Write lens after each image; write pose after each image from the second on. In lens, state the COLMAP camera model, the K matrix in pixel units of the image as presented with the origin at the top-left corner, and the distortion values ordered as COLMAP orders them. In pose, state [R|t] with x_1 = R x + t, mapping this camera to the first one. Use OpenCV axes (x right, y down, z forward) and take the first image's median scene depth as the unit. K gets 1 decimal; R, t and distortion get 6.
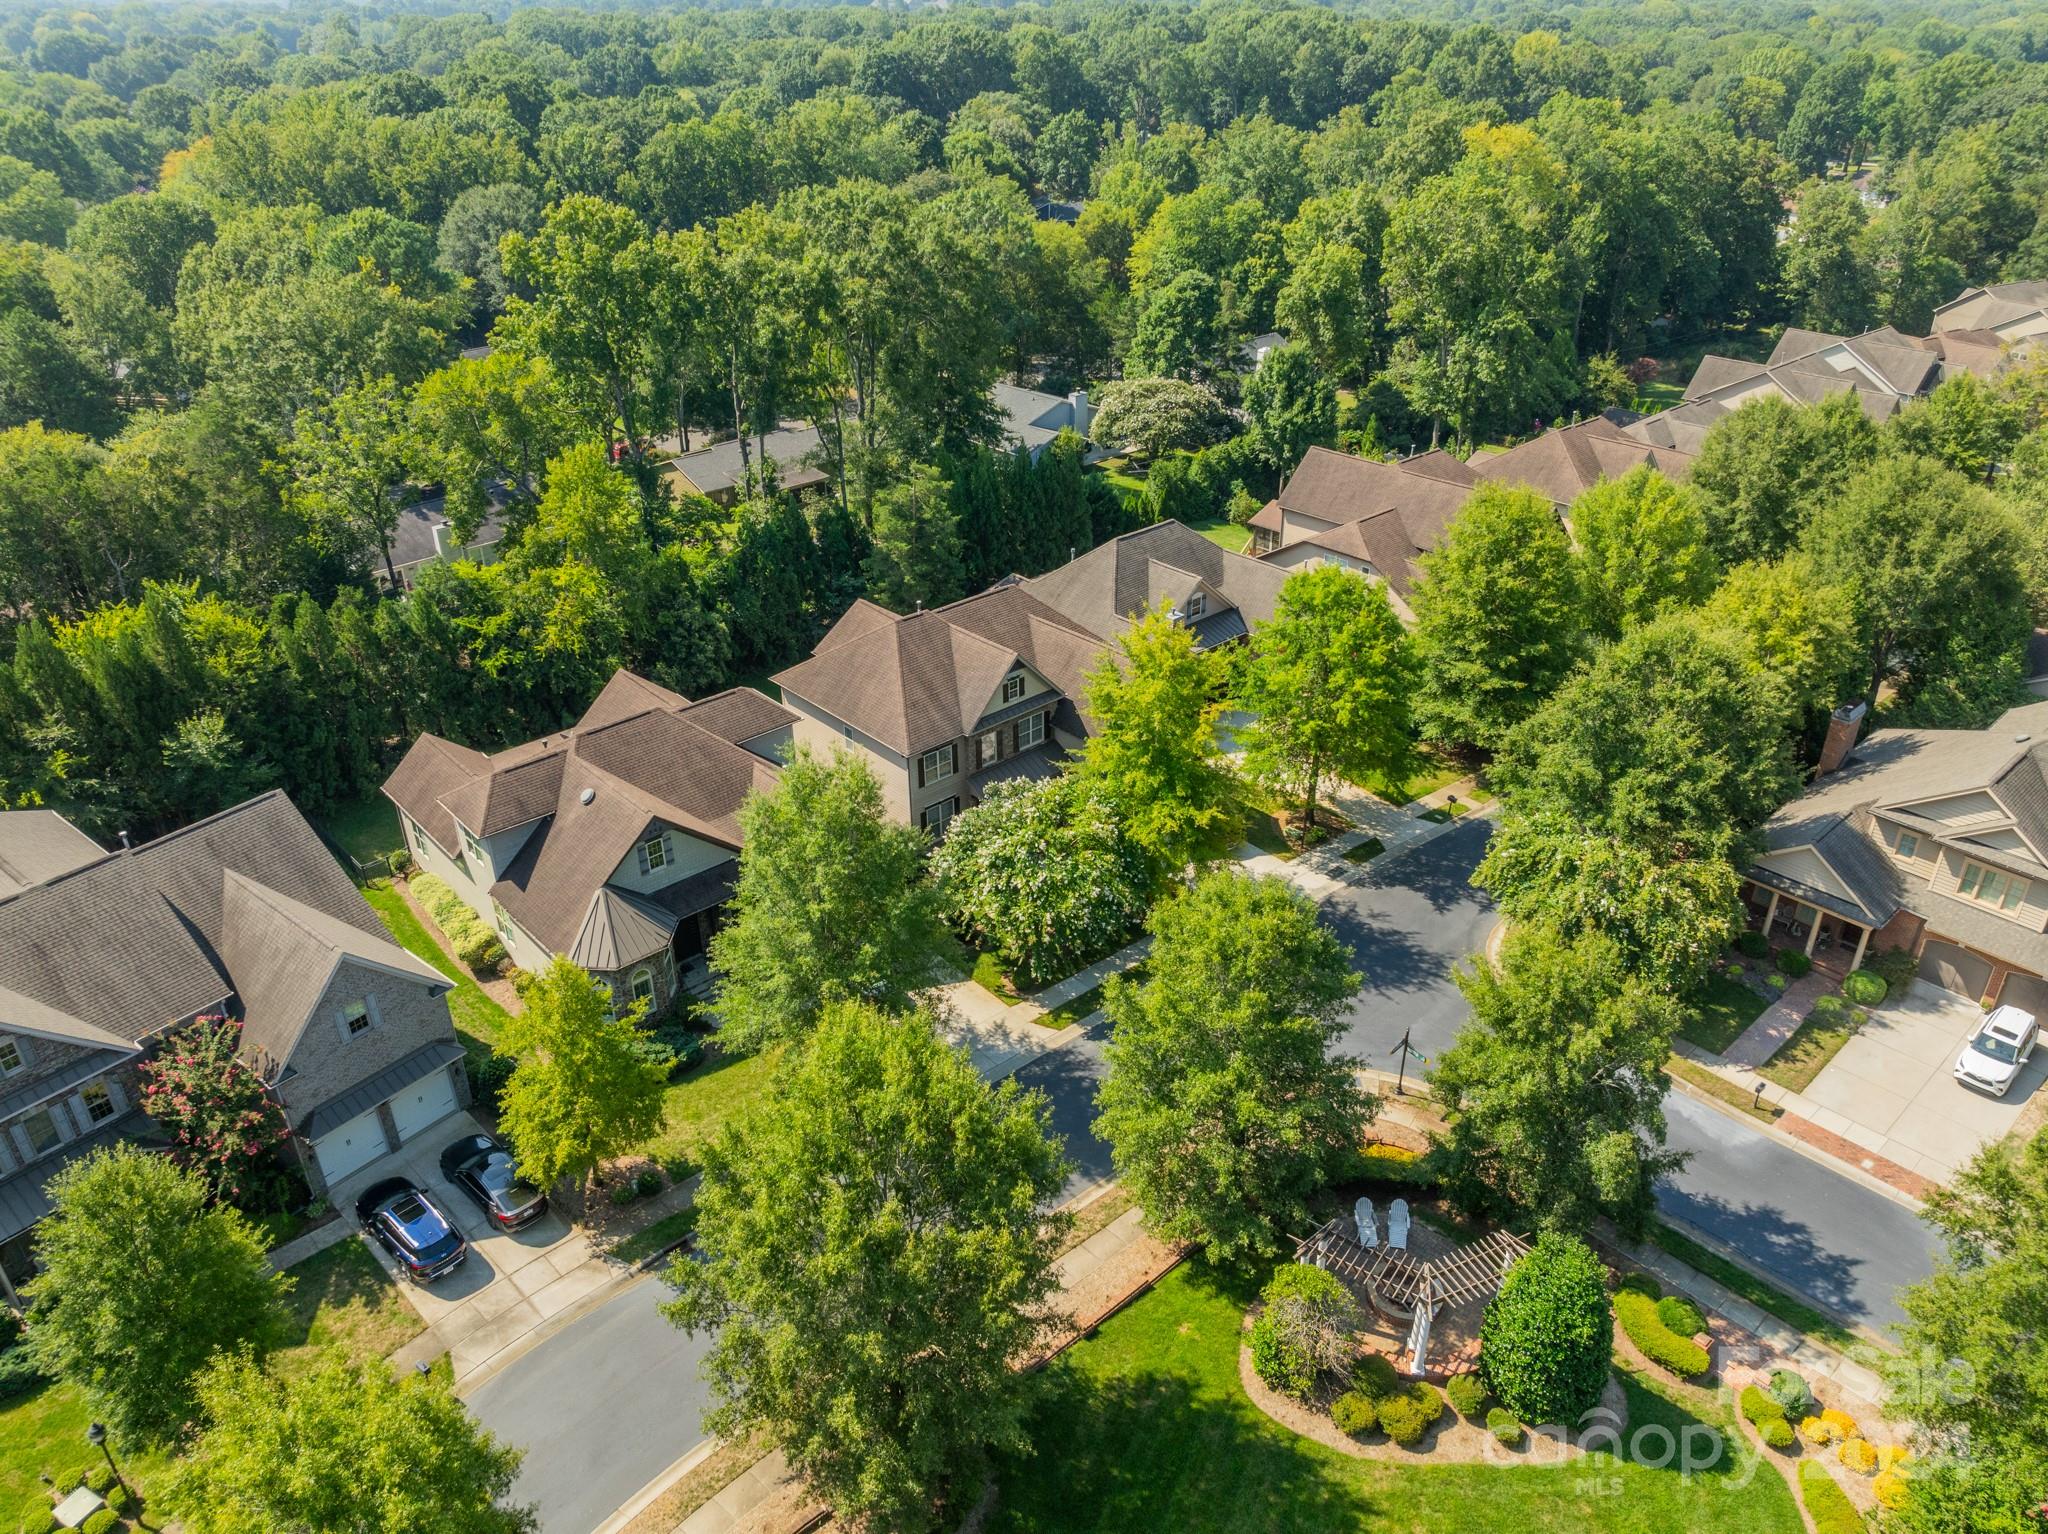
lens RADIAL K [[1450.2, 0, 1016.7], [0, 1450.2, 763.8], [0, 0, 1]] dist [-0.014340, -0.003612]
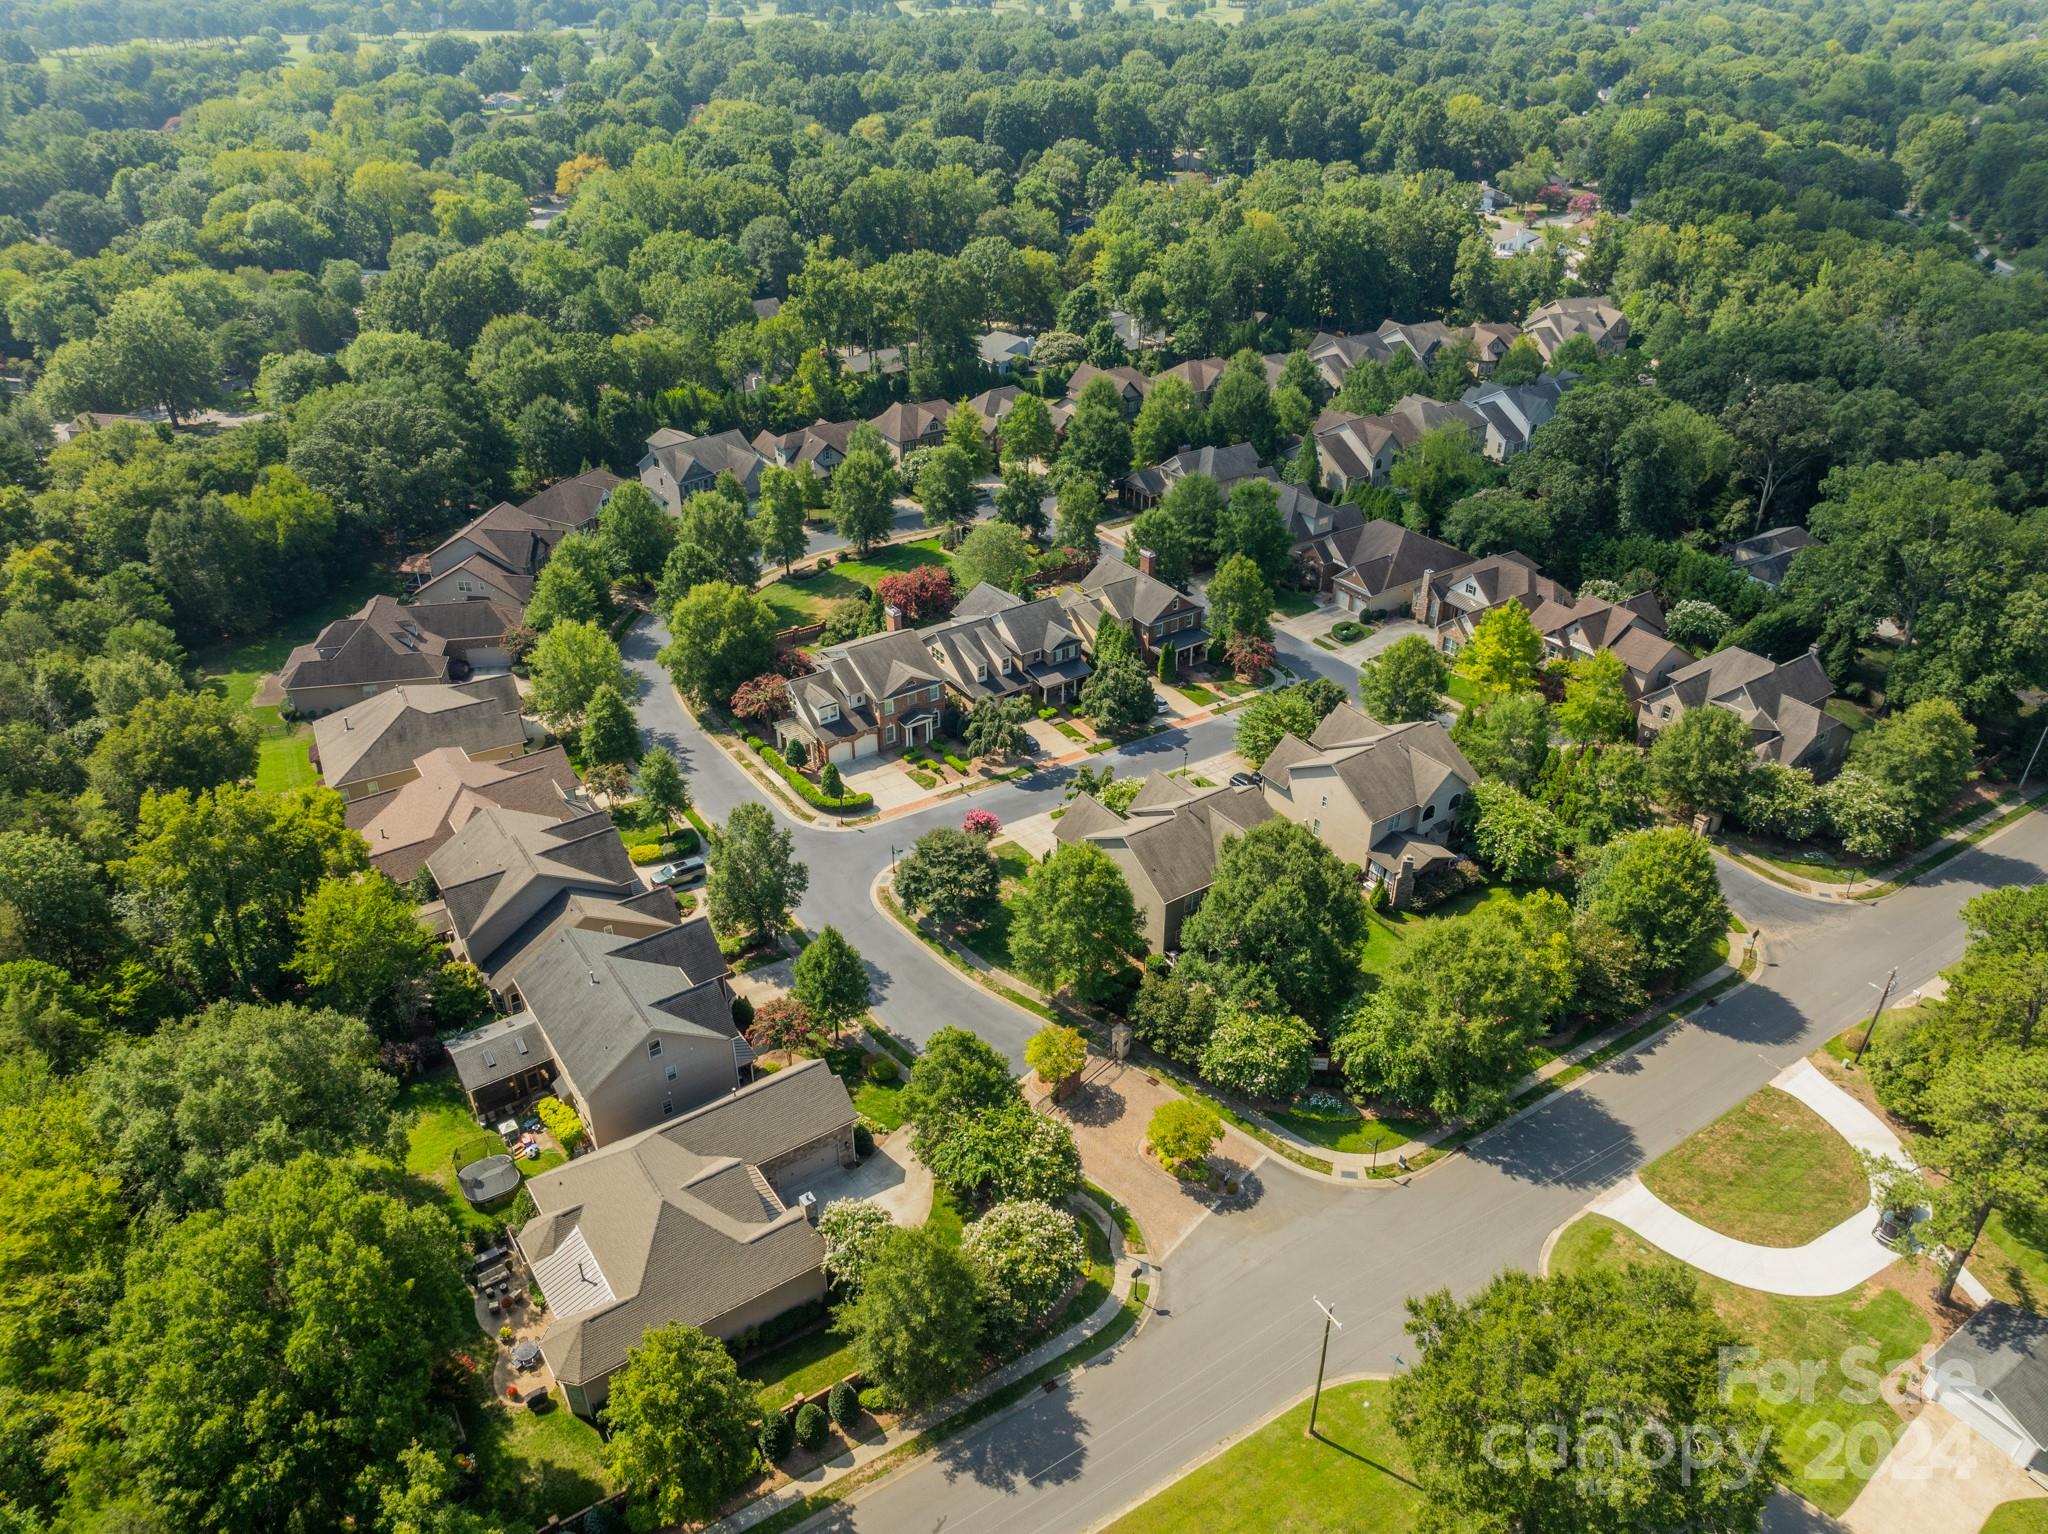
lens RADIAL K [[1450.2, 0, 1031.2], [0, 1450.2, 768.6], [0, 0, 1]] dist [-0.014340, -0.003612]
pose [[0.991830, 0.075688, -0.102684, 0.420900], [-0.070850, 0.996234, 0.049979, 0.372341], [0.106081, -0.042295, 0.993458, -1.579540]]
